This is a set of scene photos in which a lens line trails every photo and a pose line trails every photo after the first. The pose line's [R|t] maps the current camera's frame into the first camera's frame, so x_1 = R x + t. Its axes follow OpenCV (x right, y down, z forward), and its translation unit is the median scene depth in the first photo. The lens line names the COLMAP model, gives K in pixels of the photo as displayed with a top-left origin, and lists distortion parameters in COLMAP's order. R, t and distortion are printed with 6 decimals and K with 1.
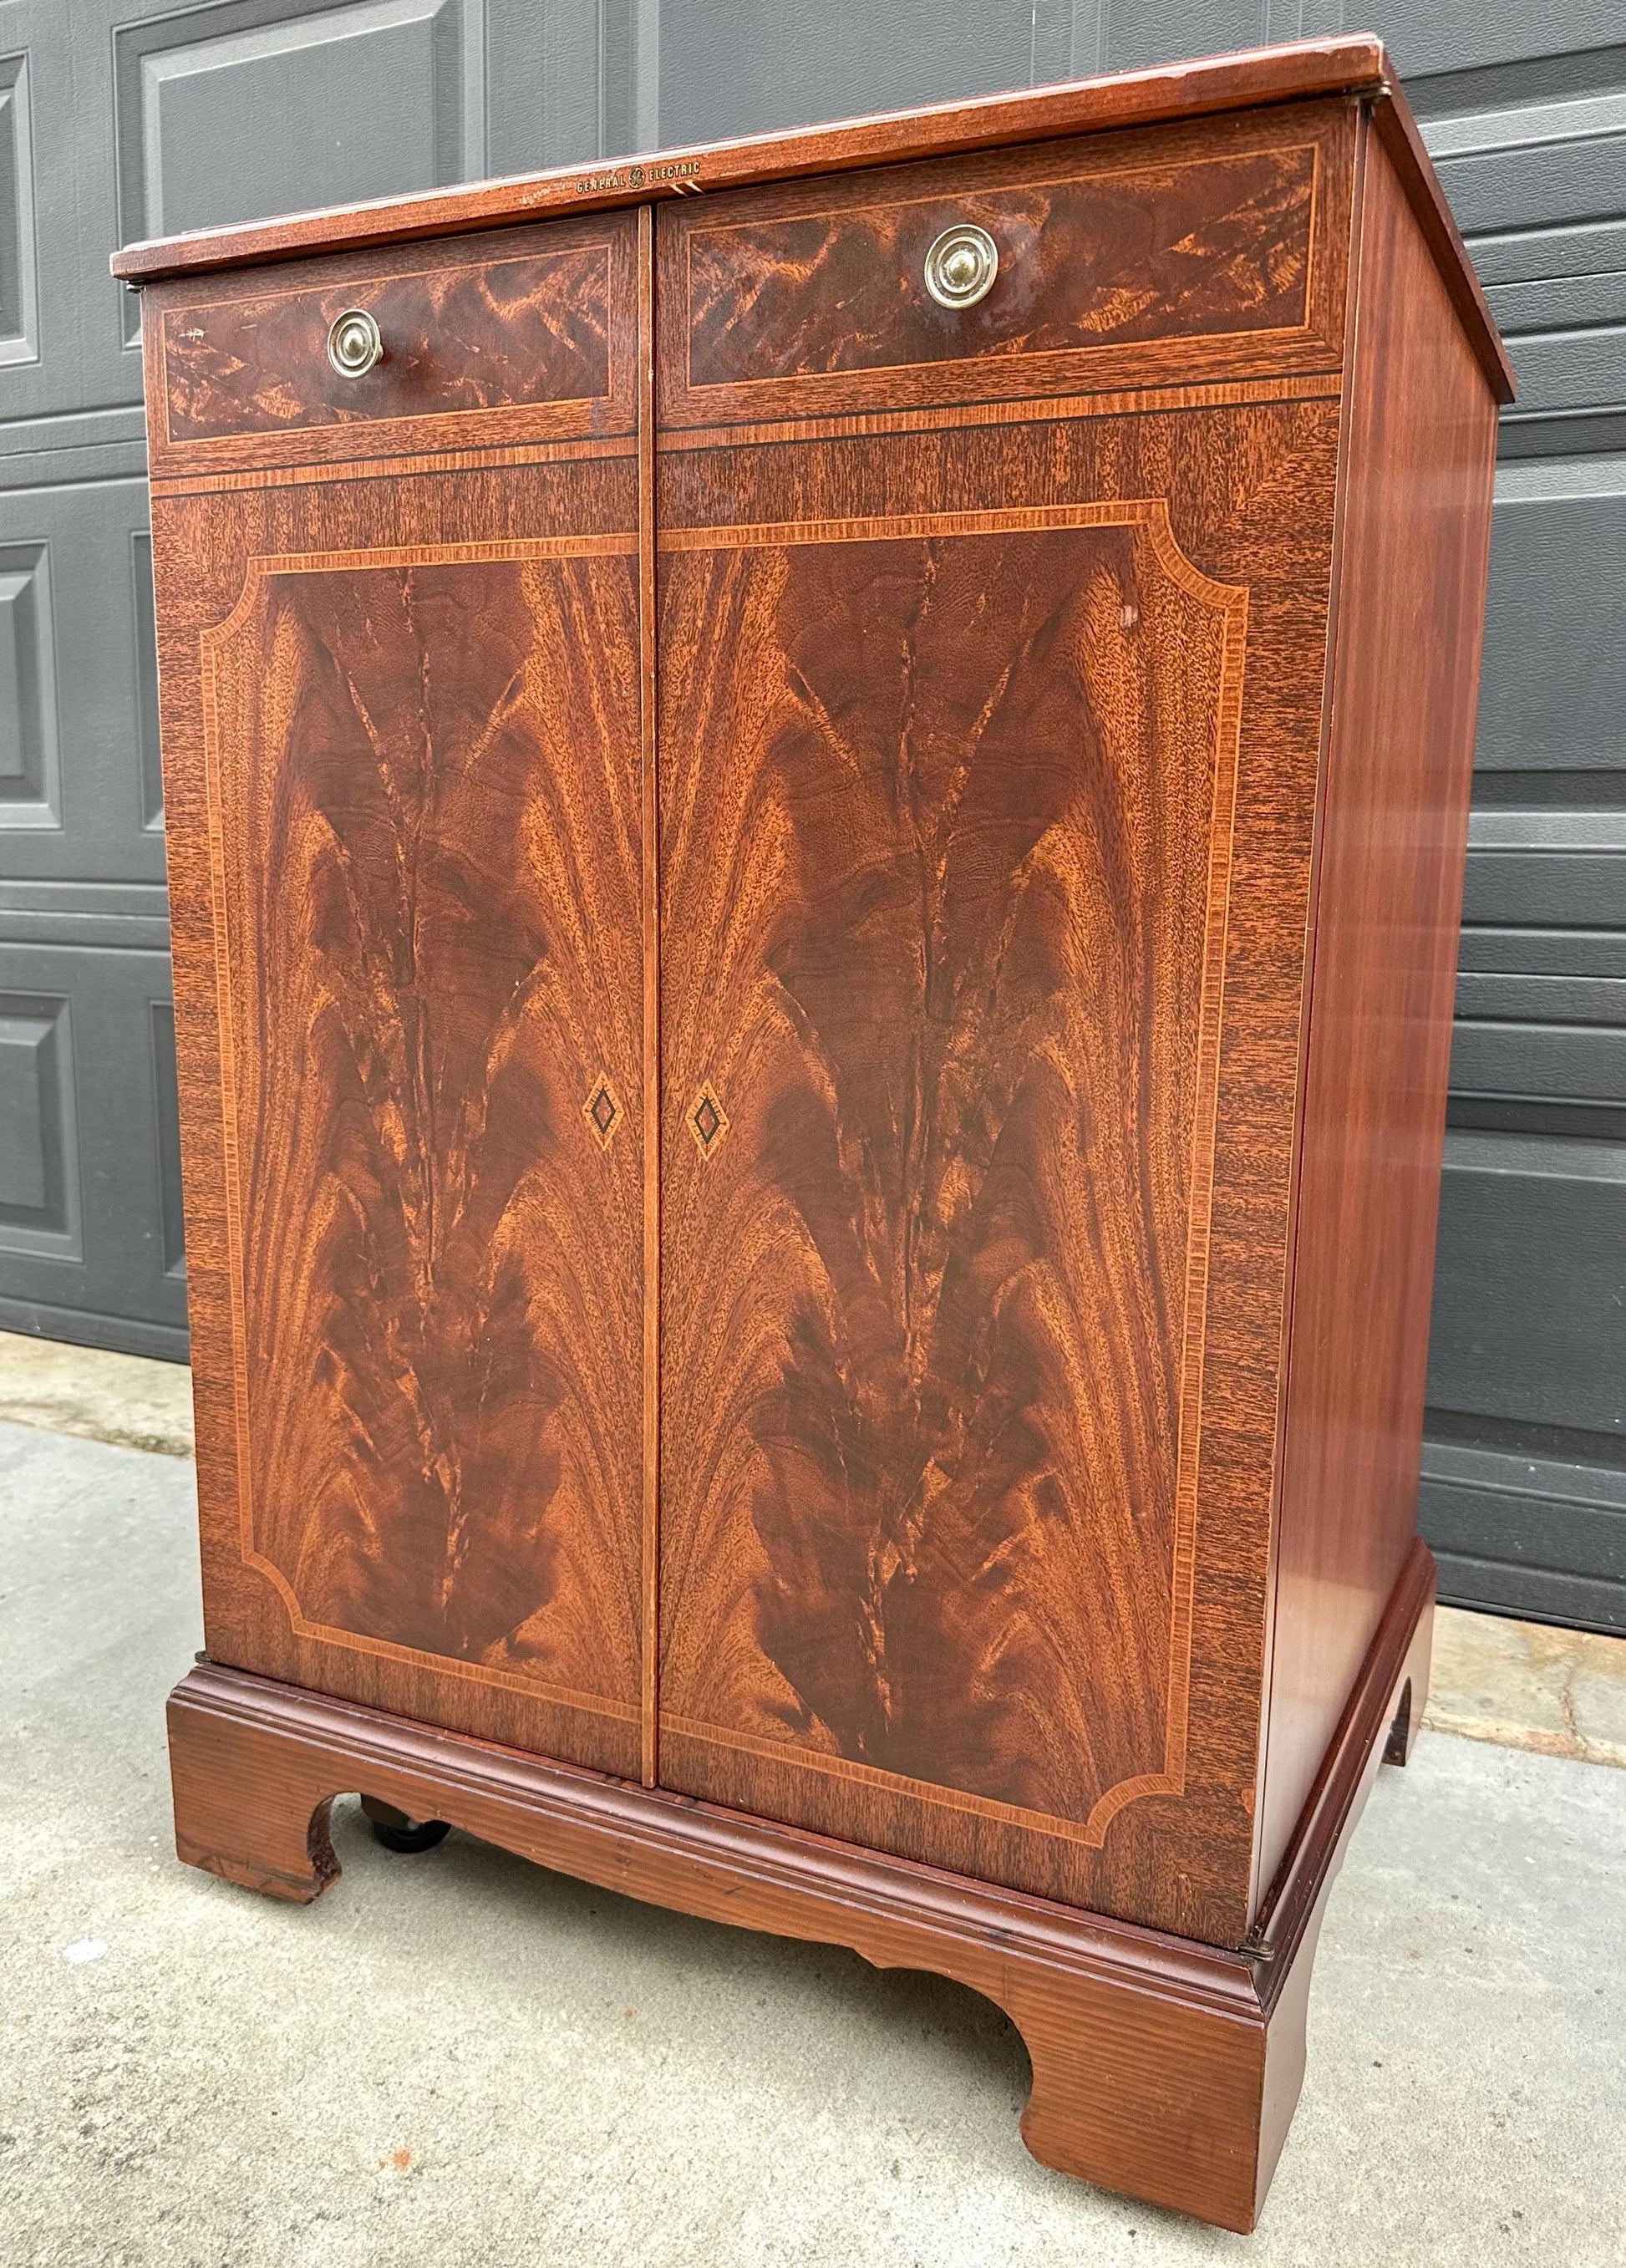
lens RADIAL K [[1721.1, 0, 857.1], [0, 1721.1, 1147.9], [0, 0, 1]] dist [0.102347, -0.183469]
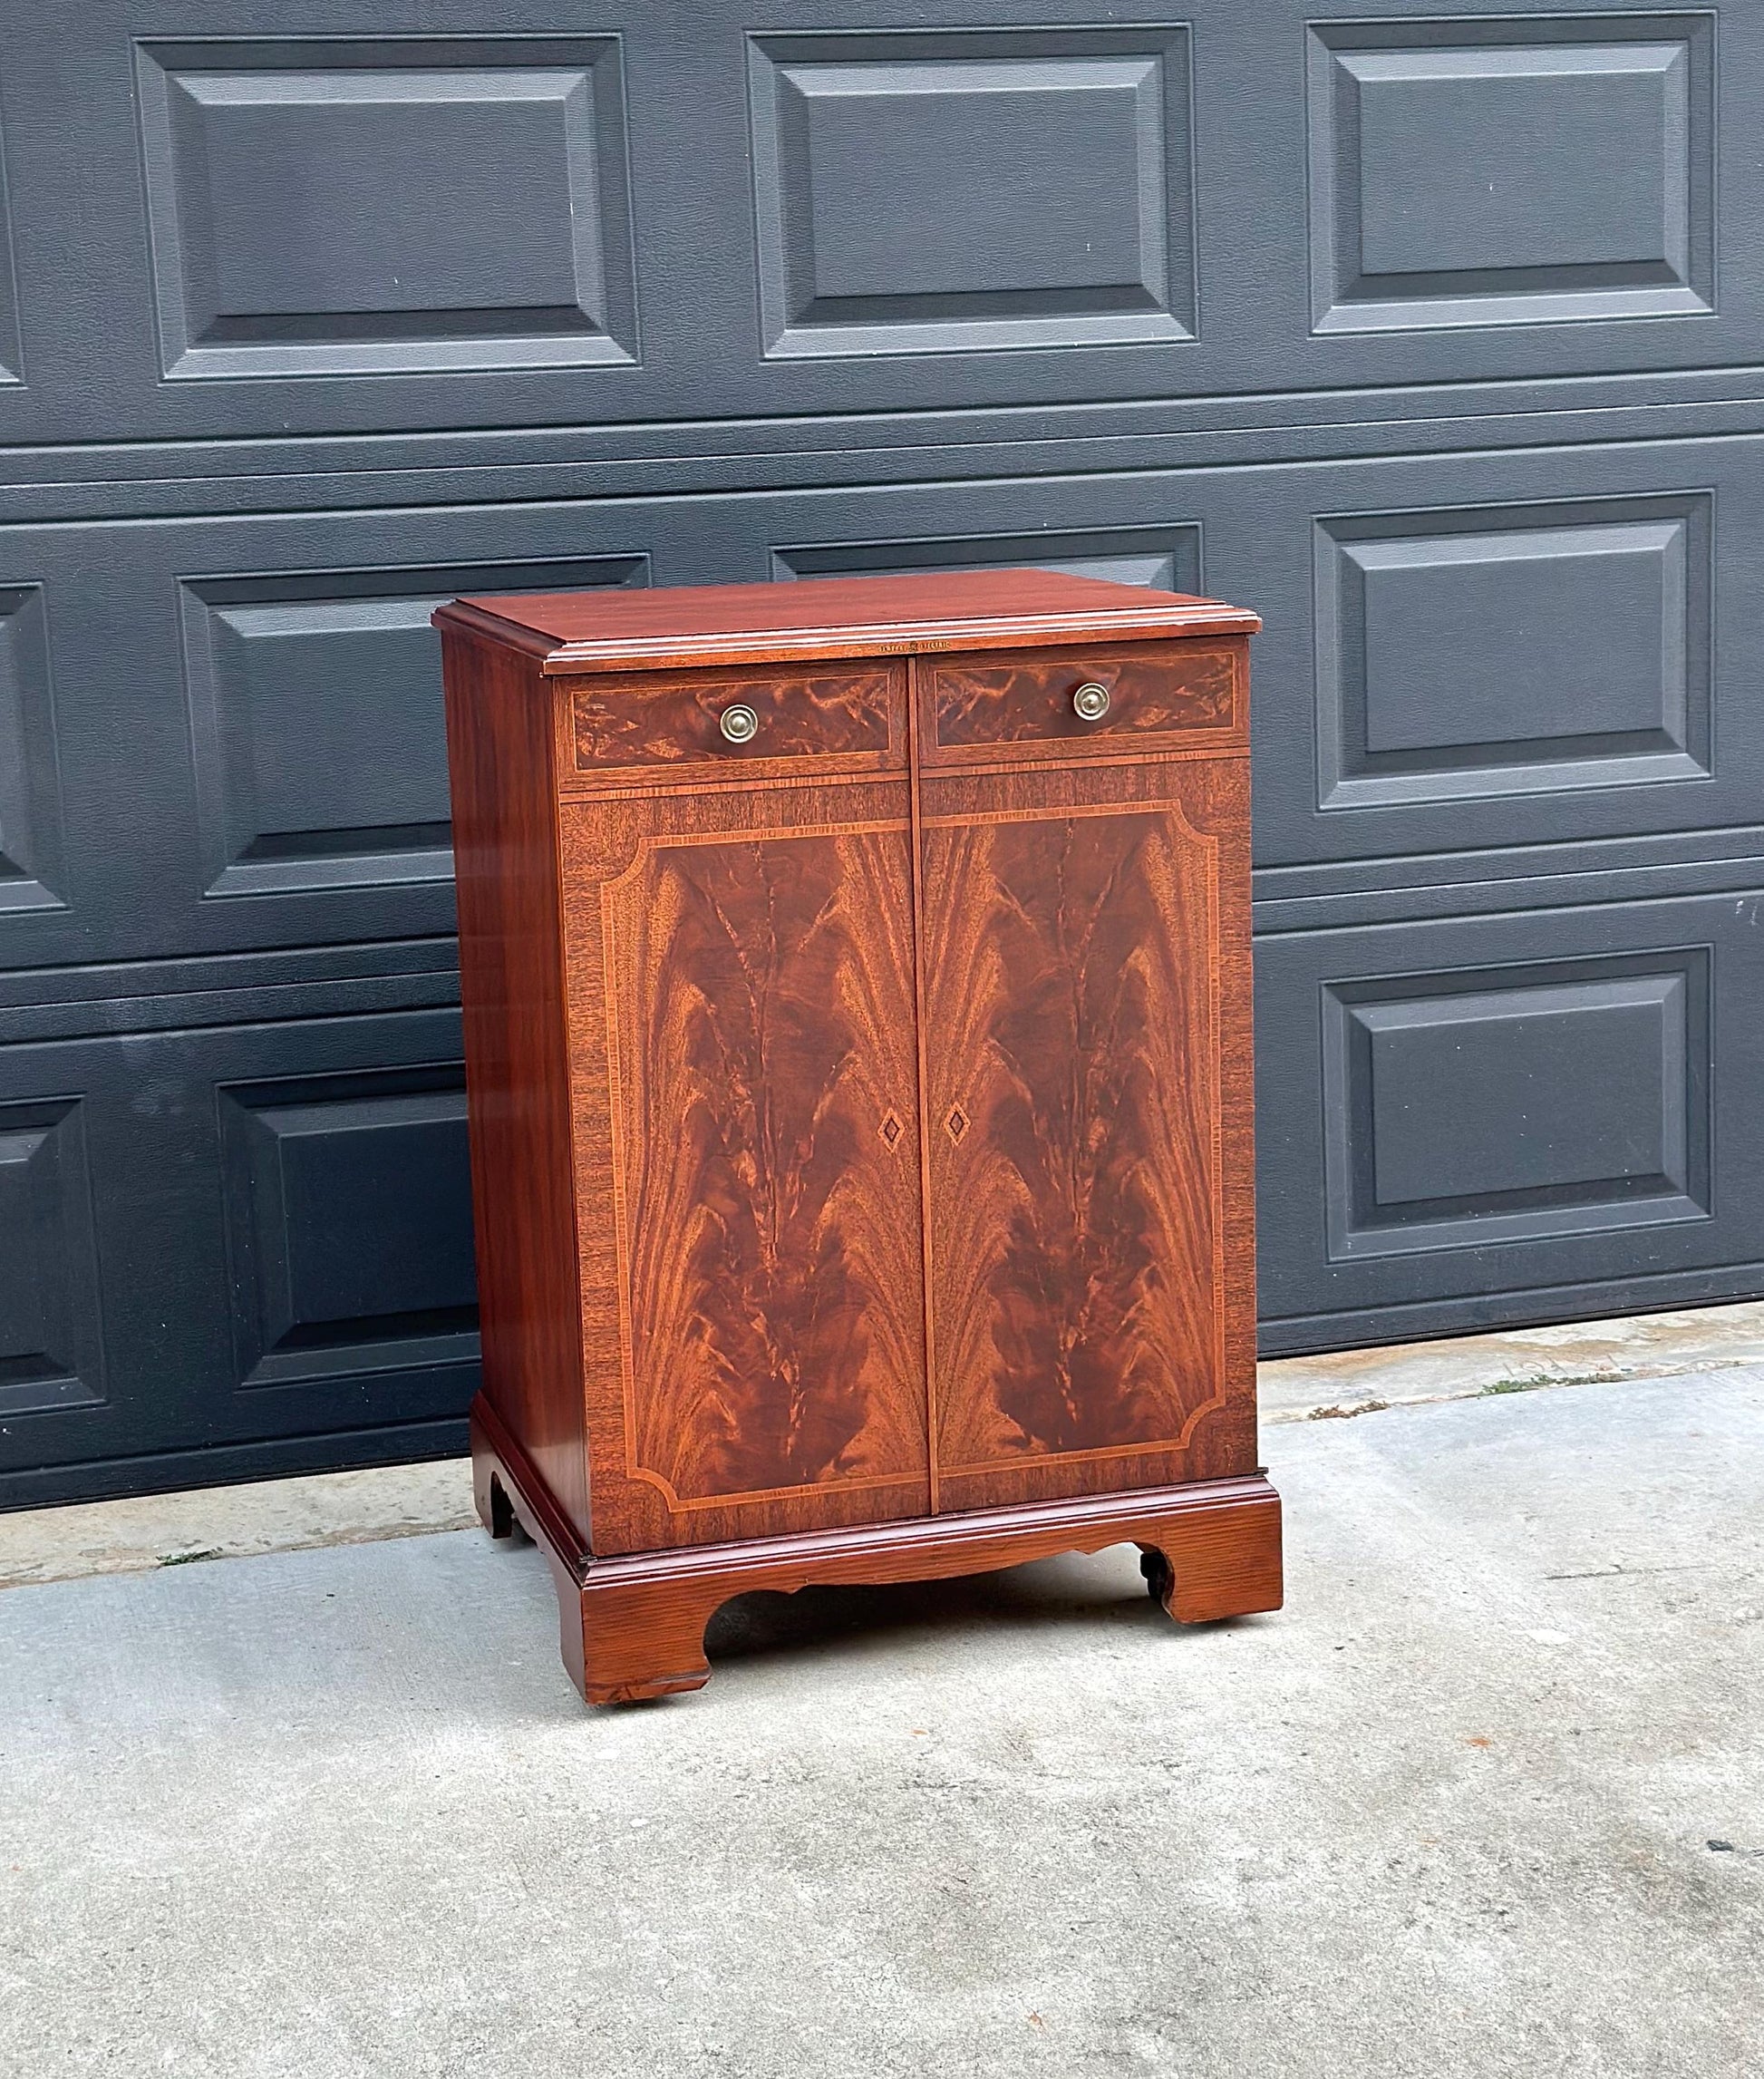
lens RADIAL K [[3468.1, 0, 837.0], [0, 3468.1, 1052.5], [0, 0, 1]] dist [0.115831, 0.000000]
pose [[0.753568, -0.174411, 0.633811, -2.482591], [0.160413, 0.983803, 0.079998, -0.401573], [-0.637497, 0.041388, 0.769340, -1.726850]]
